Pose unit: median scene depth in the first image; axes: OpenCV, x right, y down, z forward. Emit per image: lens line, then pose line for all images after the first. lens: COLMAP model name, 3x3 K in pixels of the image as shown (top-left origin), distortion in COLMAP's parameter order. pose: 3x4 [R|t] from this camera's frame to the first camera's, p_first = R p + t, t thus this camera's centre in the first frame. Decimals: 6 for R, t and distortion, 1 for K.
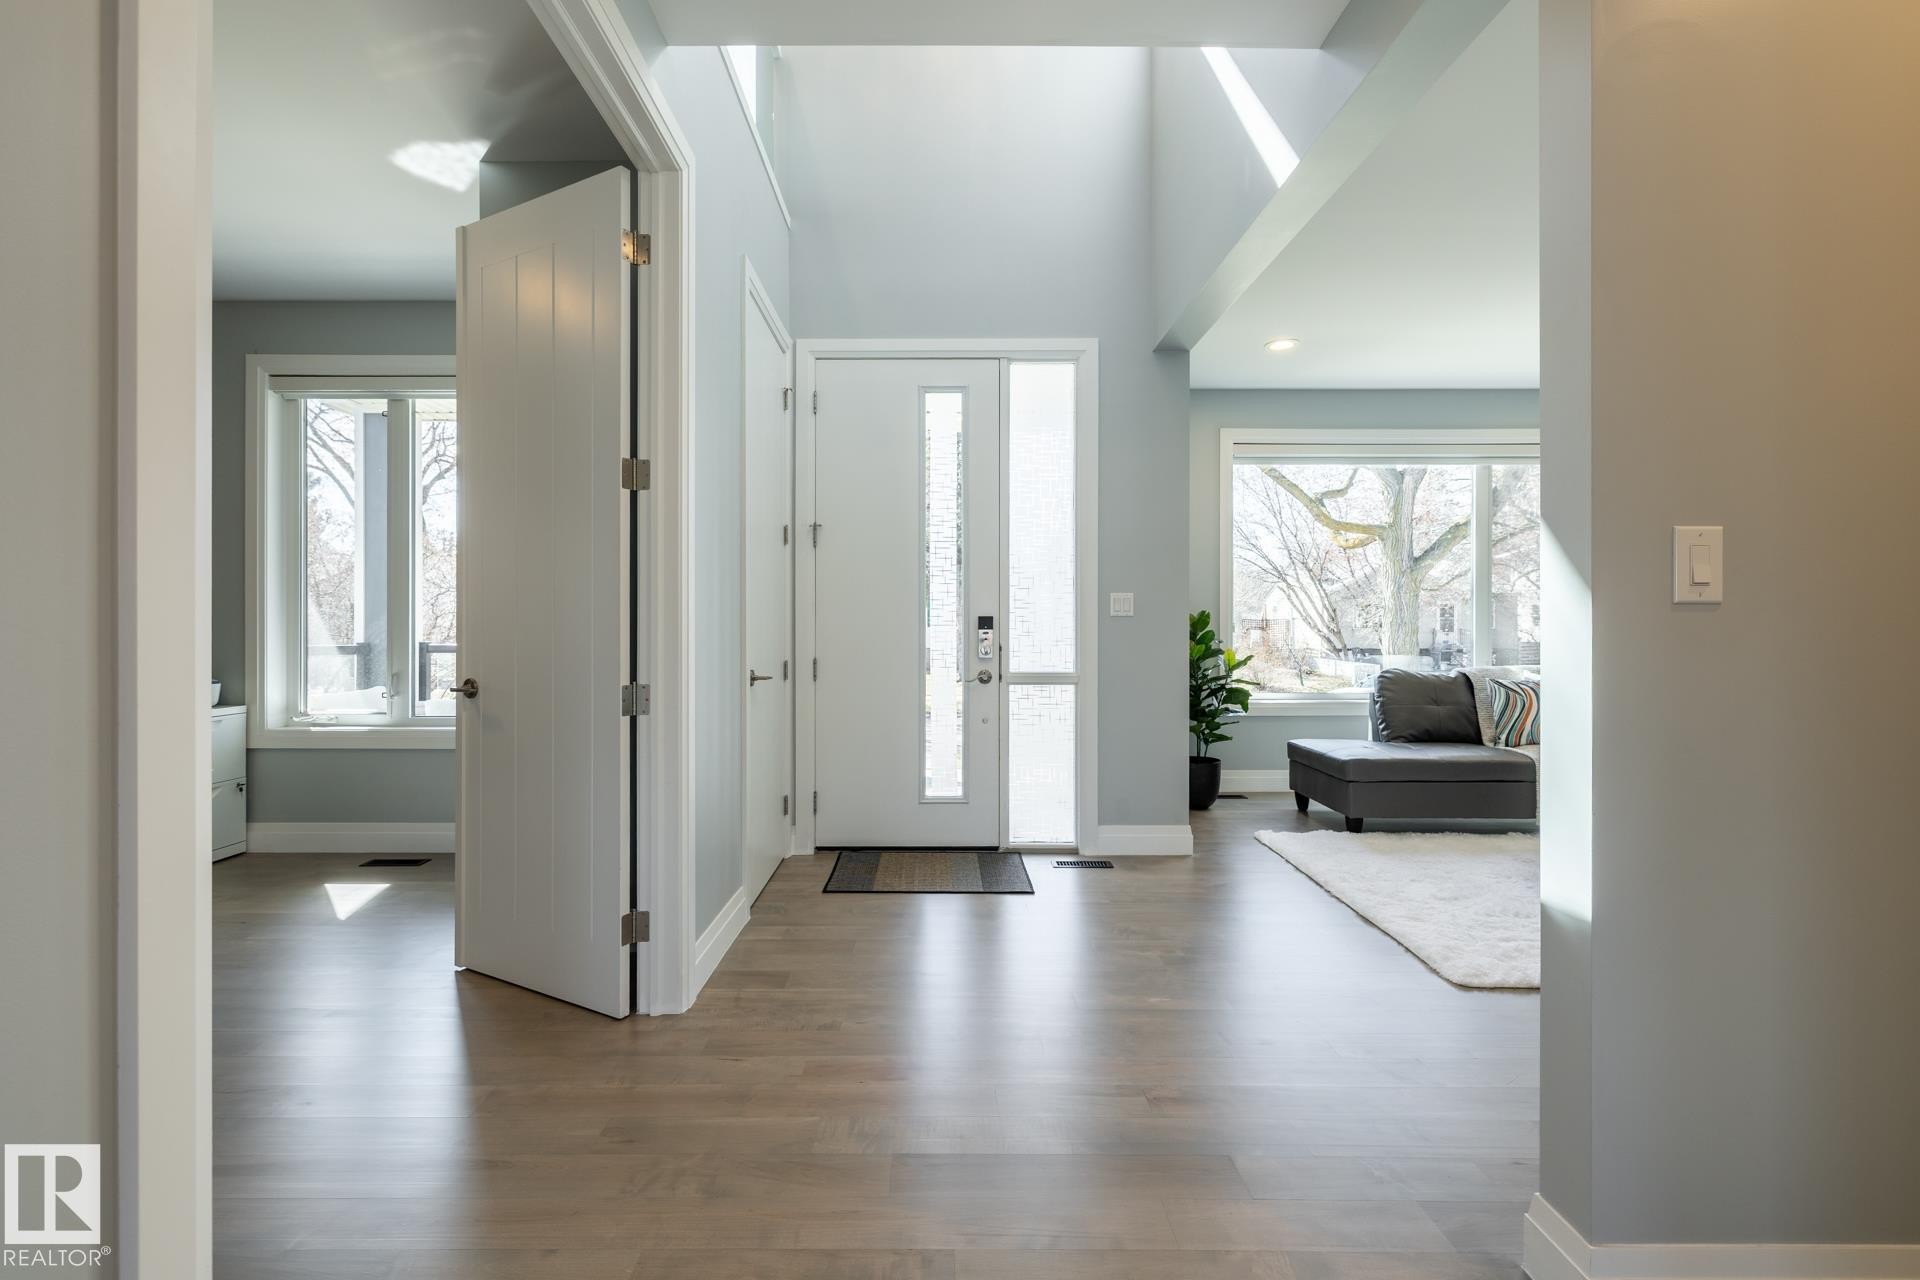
lens RADIAL K [[809.6, 0, 959.3], [0, 809.6, 633.6], [0, 0, 1]] dist [0.001194, -0.000032]
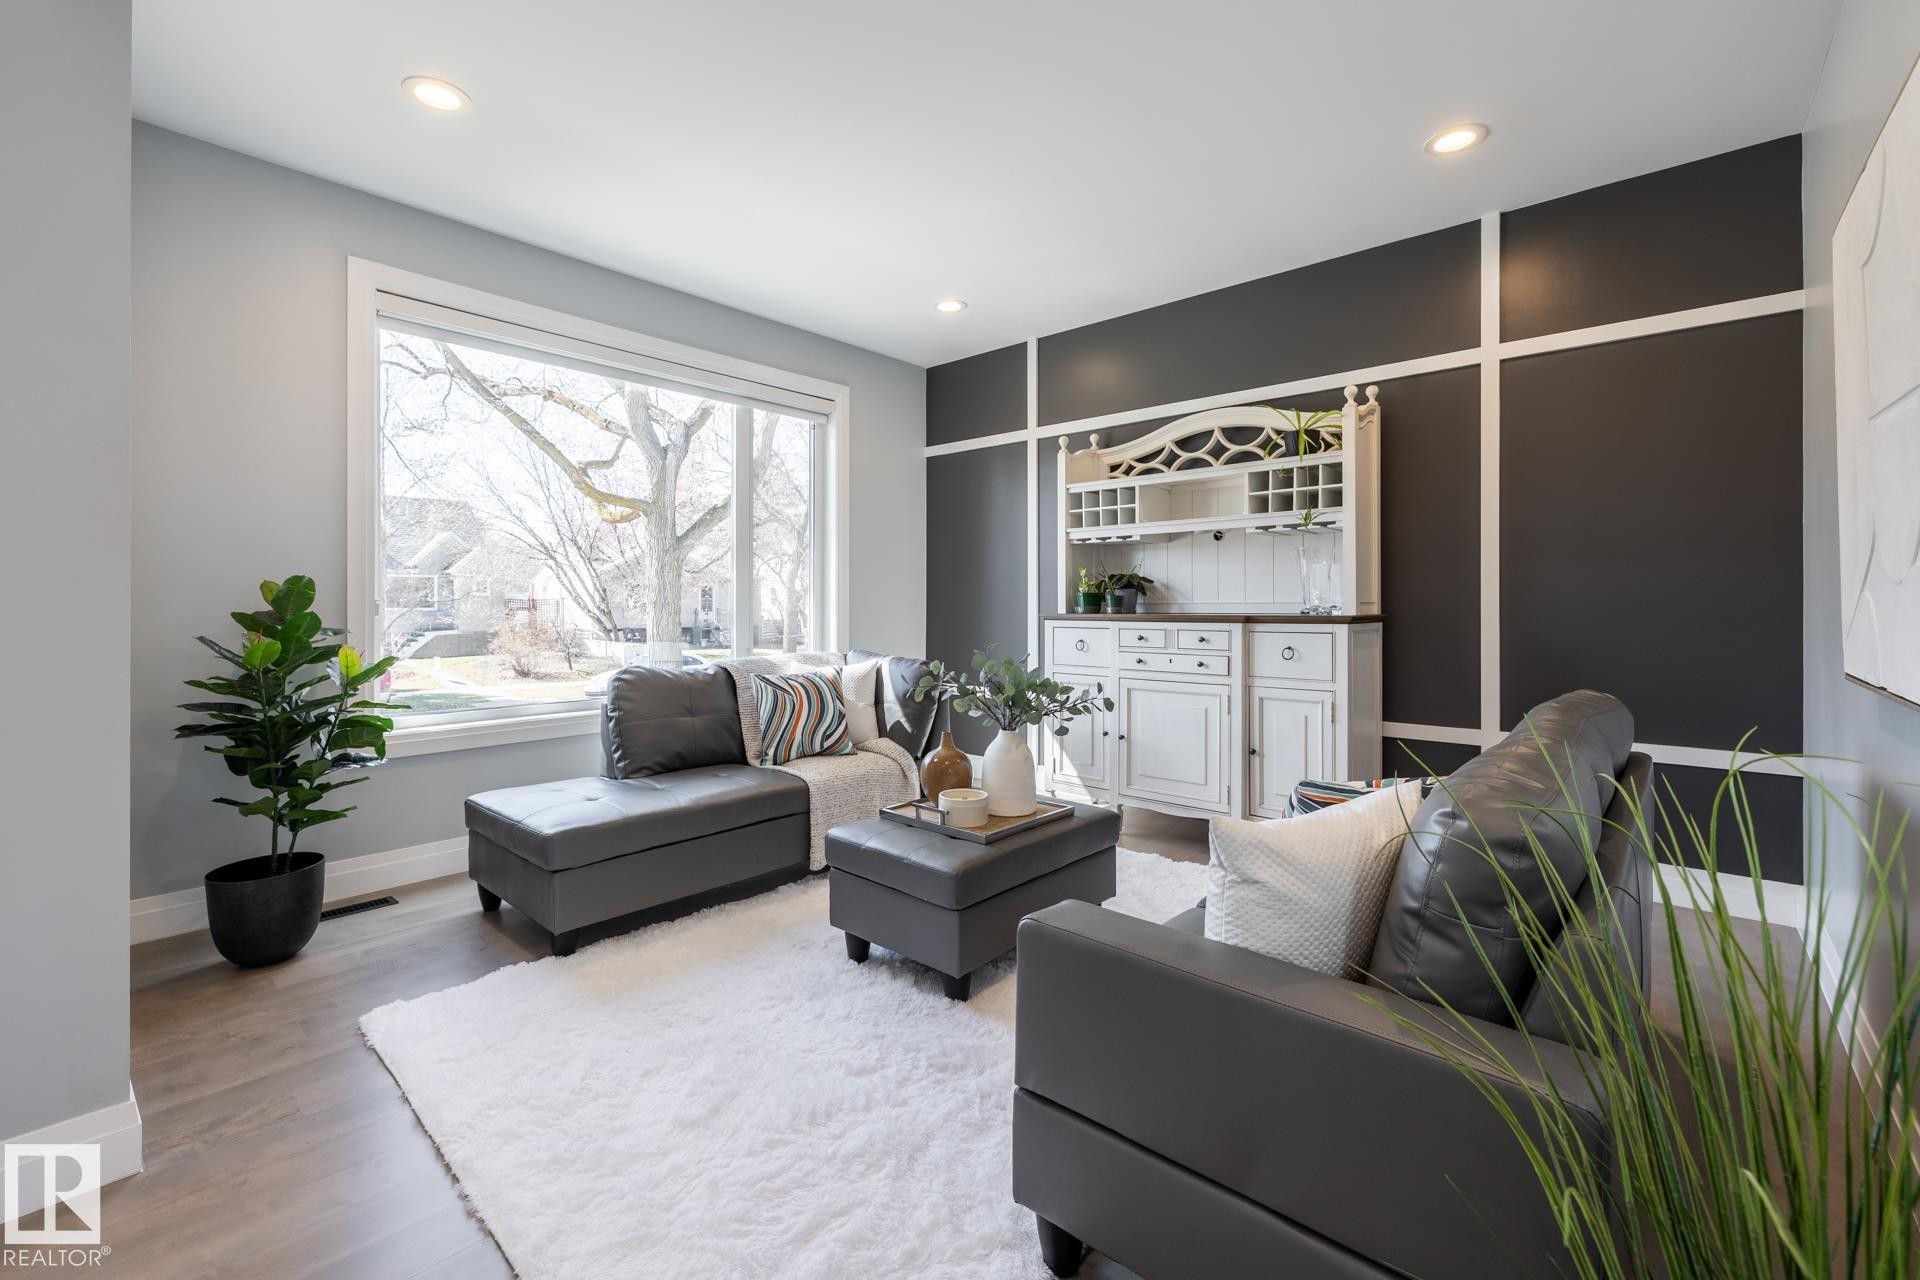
lens RADIAL K [[844.3, 0, 952.1], [0, 844.3, 586.5], [0, 0, 1]] dist [-0.000851, -0.000168]
pose [[0.678814, 0.016437, 0.734127, 0.200811], [0.007533, 0.999541, -0.029345, -0.001560], [-0.734272, 0.025450, 0.678378, 0.329555]]
